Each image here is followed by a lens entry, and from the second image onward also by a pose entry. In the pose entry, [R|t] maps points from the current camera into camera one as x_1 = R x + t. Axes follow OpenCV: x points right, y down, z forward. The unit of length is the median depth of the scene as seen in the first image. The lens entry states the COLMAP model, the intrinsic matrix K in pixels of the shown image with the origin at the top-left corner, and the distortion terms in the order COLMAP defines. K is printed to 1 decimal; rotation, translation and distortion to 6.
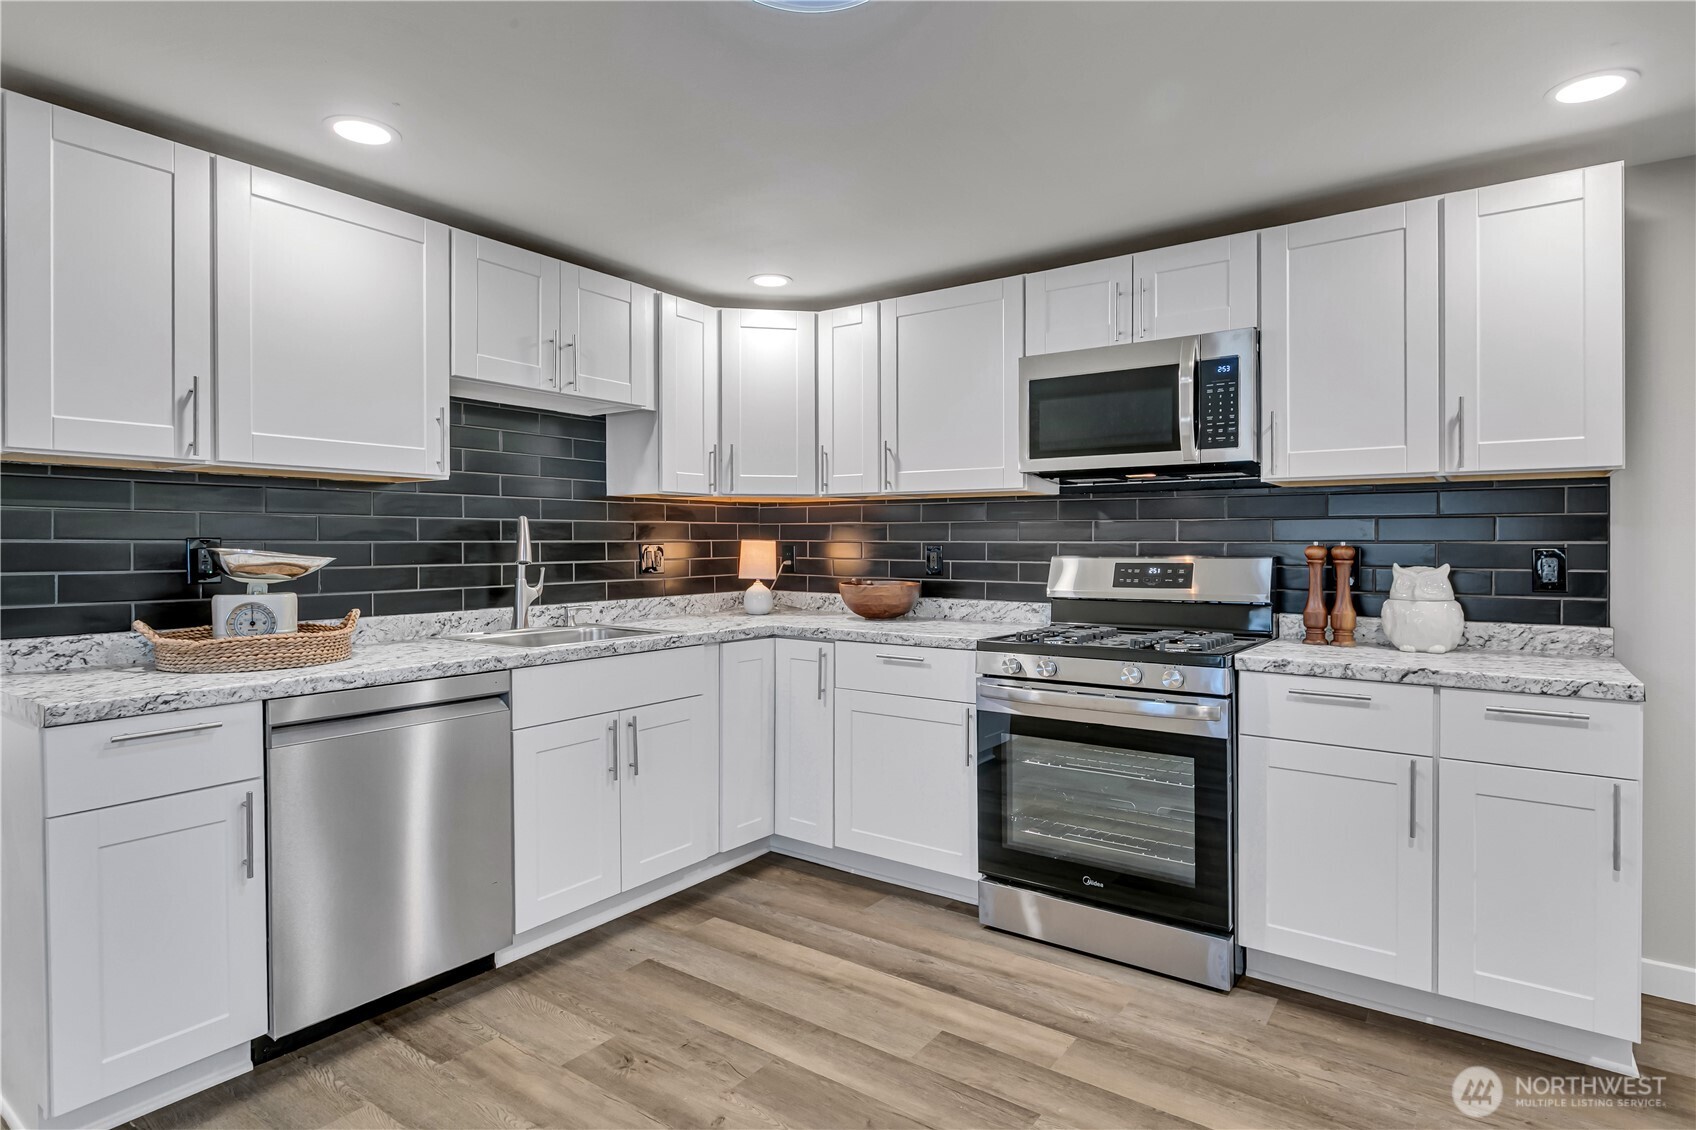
lens RADIAL K [[894.4, 0, 854.3], [0, 894.4, 562.6], [0, 0, 1]] dist [-0.002877, 0.000470]
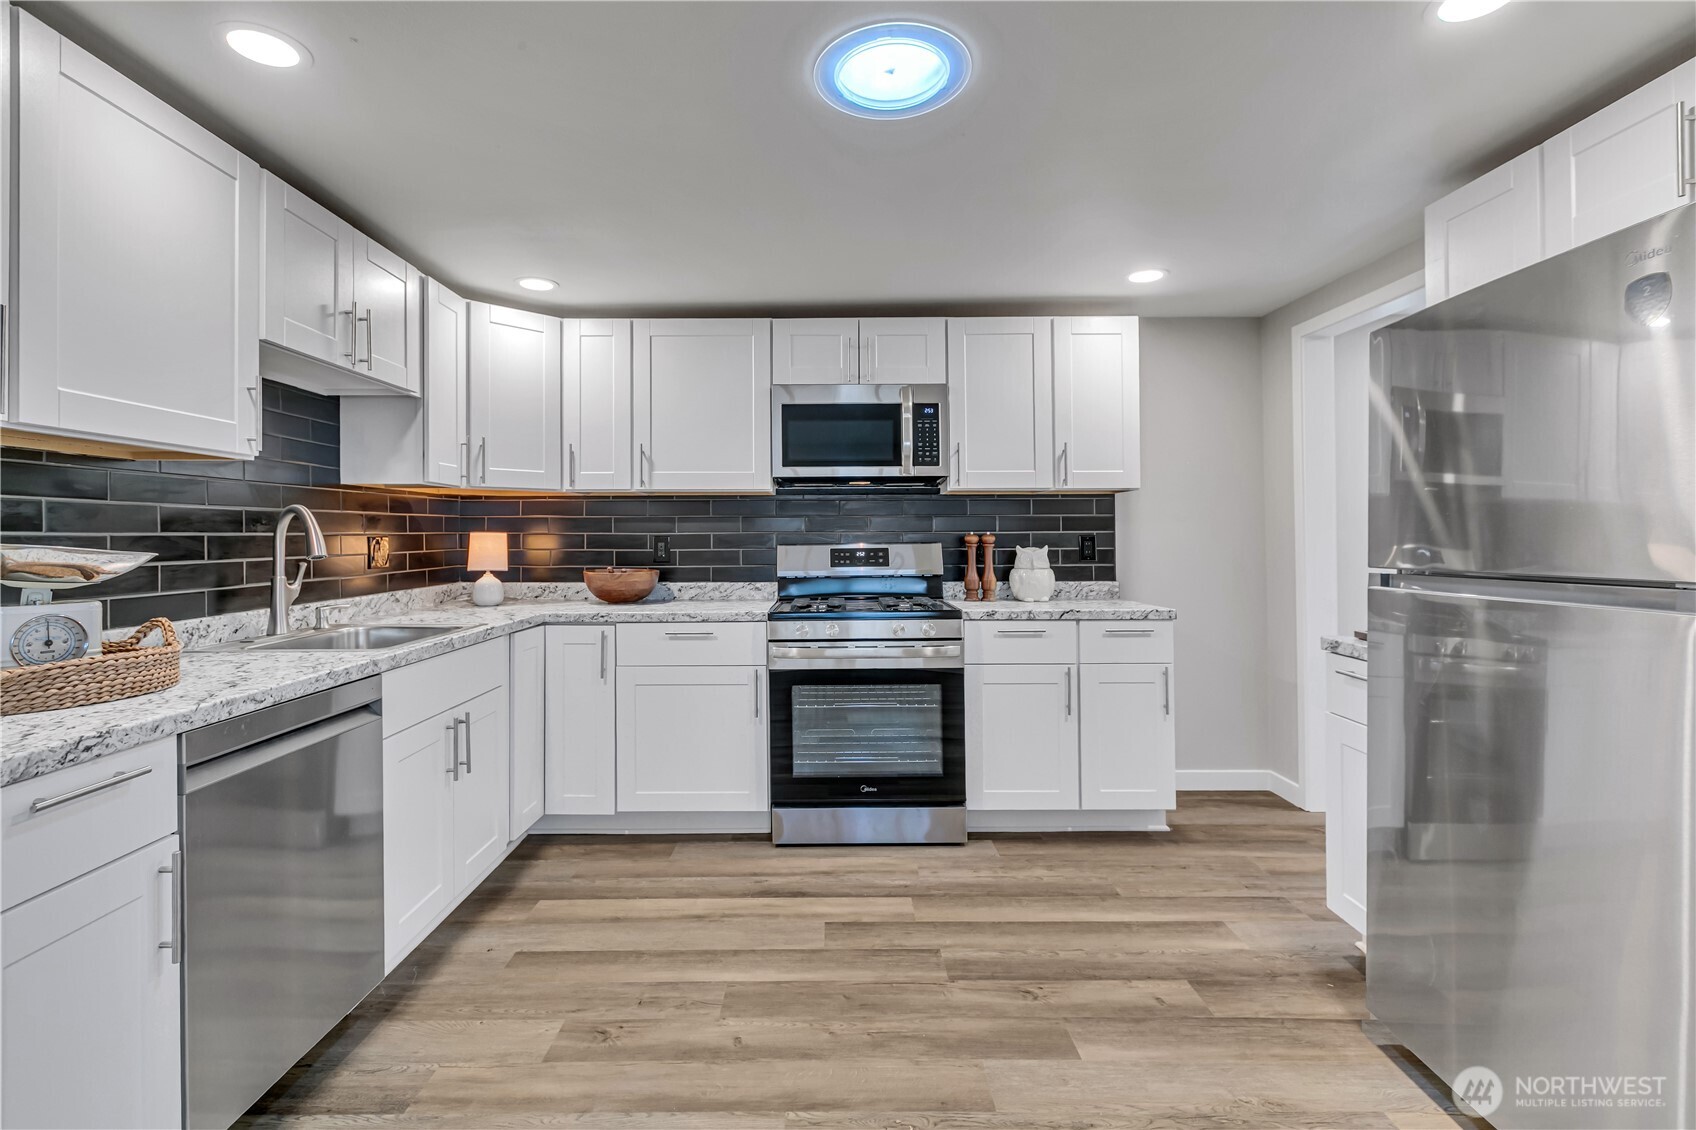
lens RADIAL K [[785.8, 0, 830.5], [0, 785.8, 541.8], [0, 0, 1]] dist [0.001050, 0.000187]
pose [[0.814484, -0.008700, 0.580121, -0.455189], [0.017538, 0.999800, -0.009629, 0.001543], [-0.579921, 0.018017, 0.814474, 0.076848]]
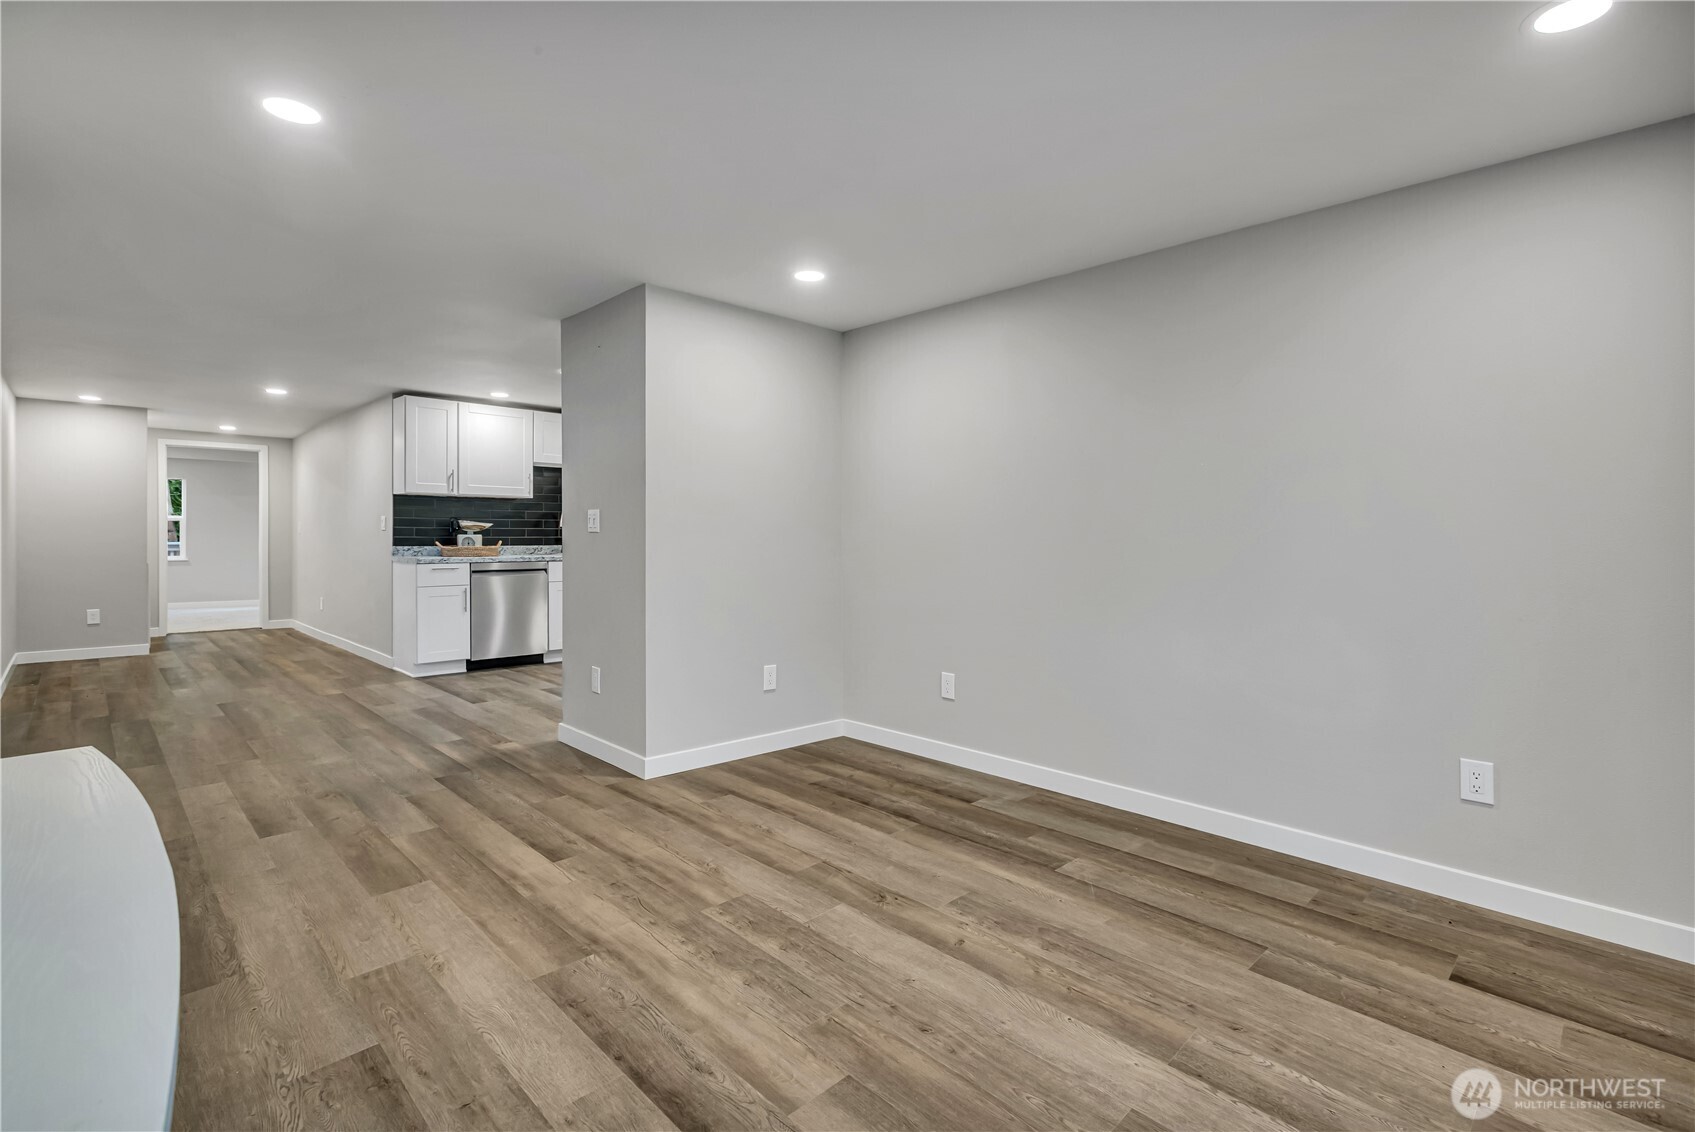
lens RADIAL K [[779.6, 0, 855.8], [0, 779.6, 557.2], [0, 0, 1]] dist [0.003546, 0.000385]
pose [[0.987387, 0.014702, -0.157639, 1.010988], [-0.013086, 0.999851, 0.011289, 0.058411], [0.157781, -0.009083, 0.987432, -1.371603]]
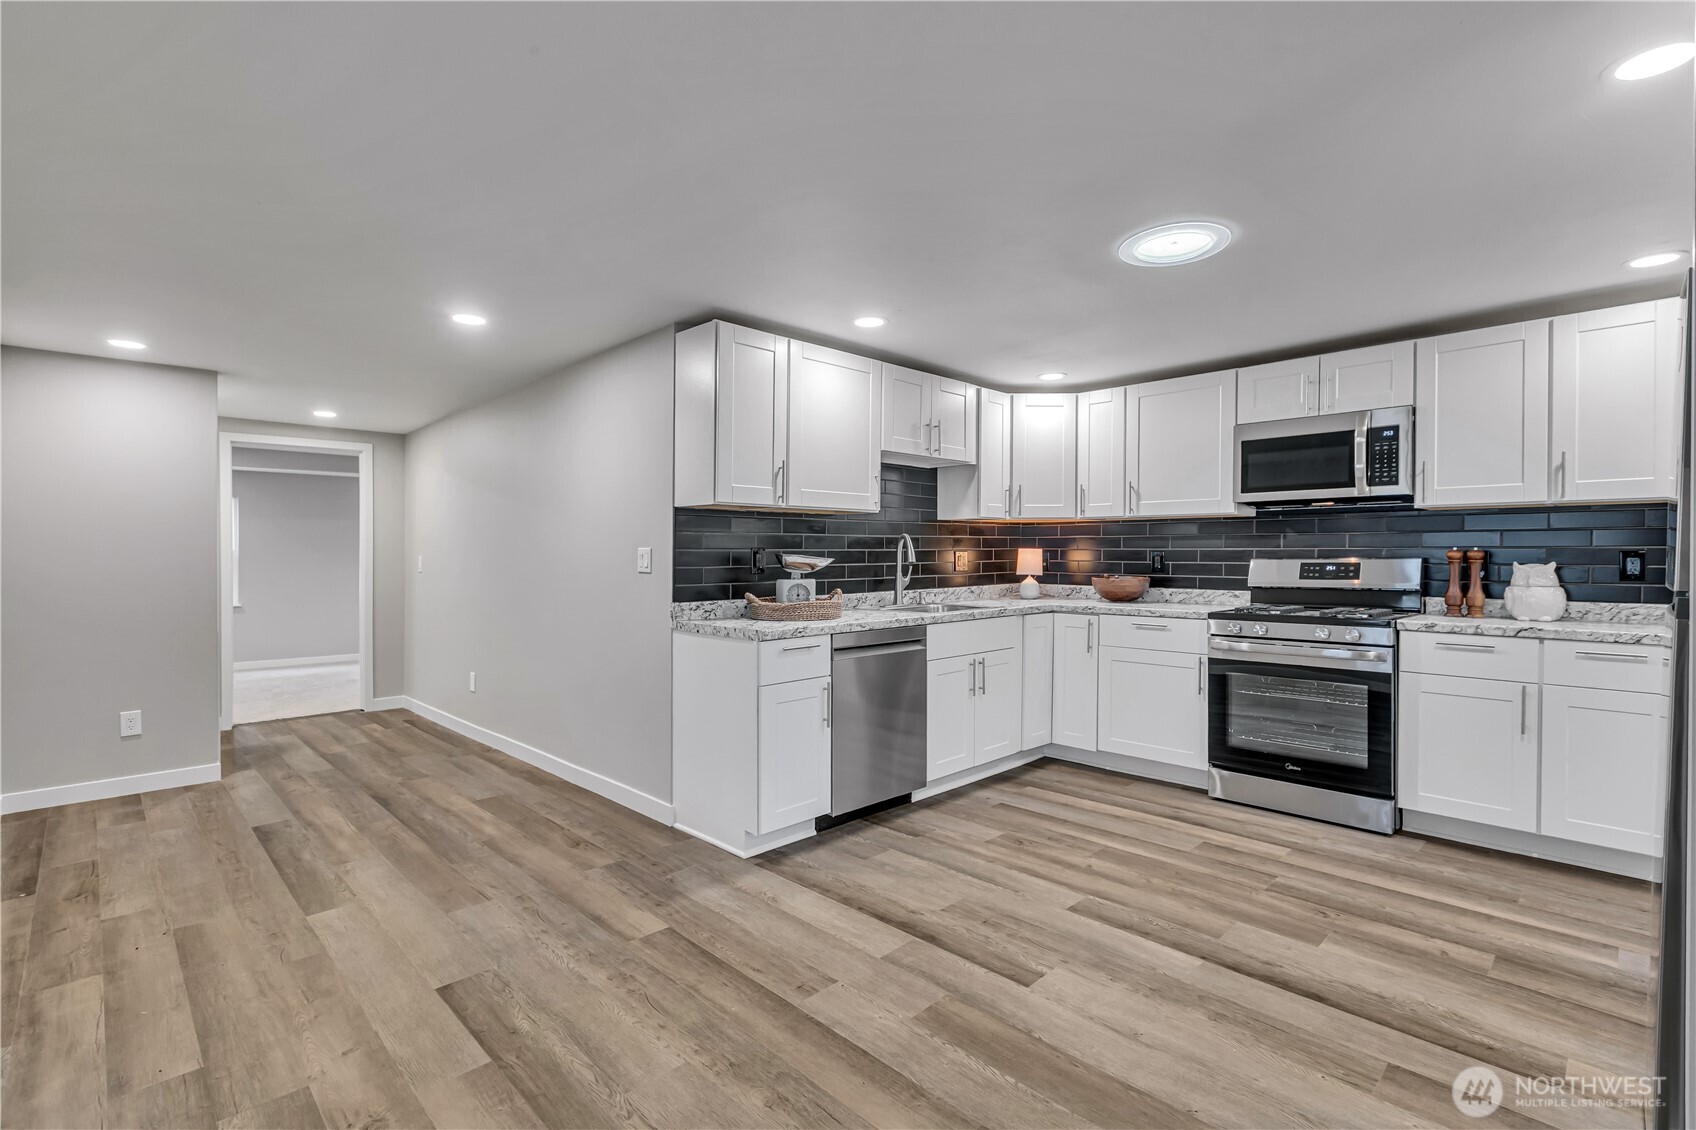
lens RADIAL K [[782.4, 0, 856.5], [0, 782.4, 579.3], [0, 0, 1]] dist [0.001263, 0.000189]
pose [[0.985964, 0.002555, -0.166939, -0.256409], [-0.000477, 0.999922, 0.012485, 0.014237], [0.166958, -0.012230, 0.985888, -0.466849]]
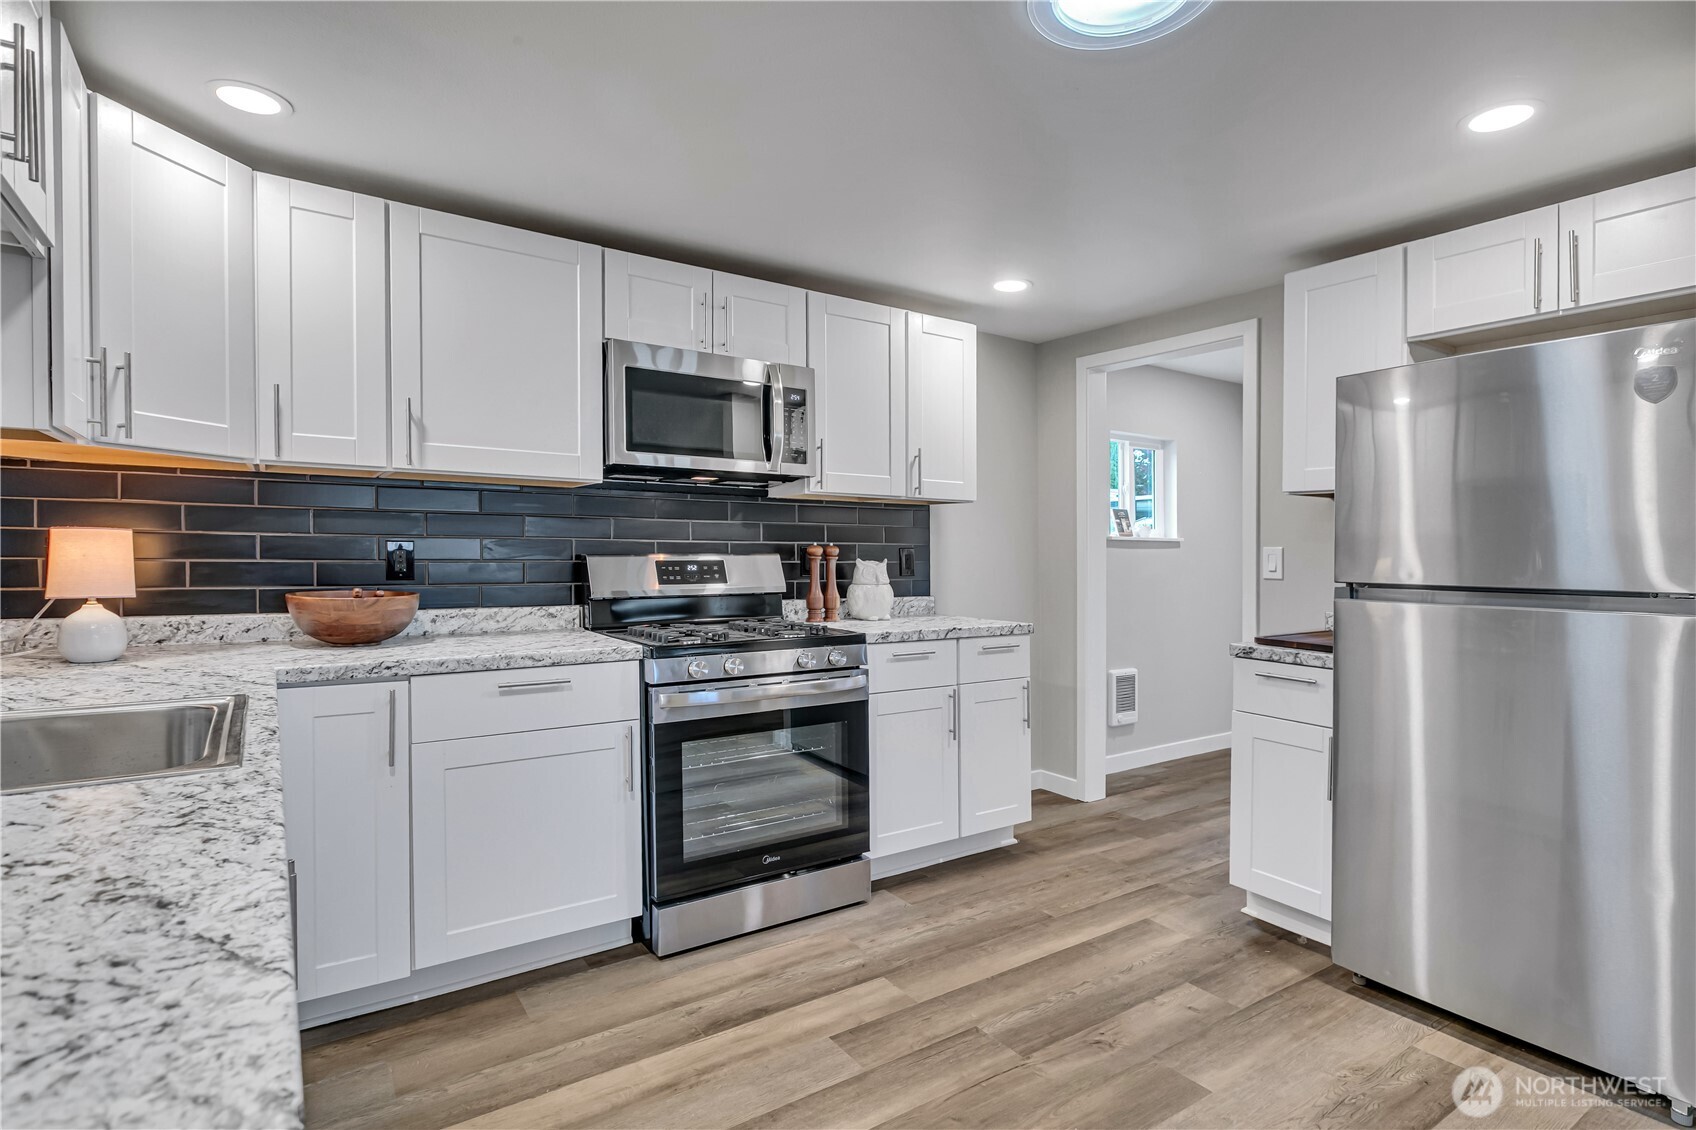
lens RADIAL K [[855.6, 0, 848.0], [0, 855.6, 565.0], [0, 0, 1]] dist [0.000963, 0.000512]
pose [[0.340053, -0.016561, 0.940261, -0.664590], [0.008600, 0.999858, 0.014501, -0.008838], [-0.940367, 0.003155, 0.340147, 0.566129]]
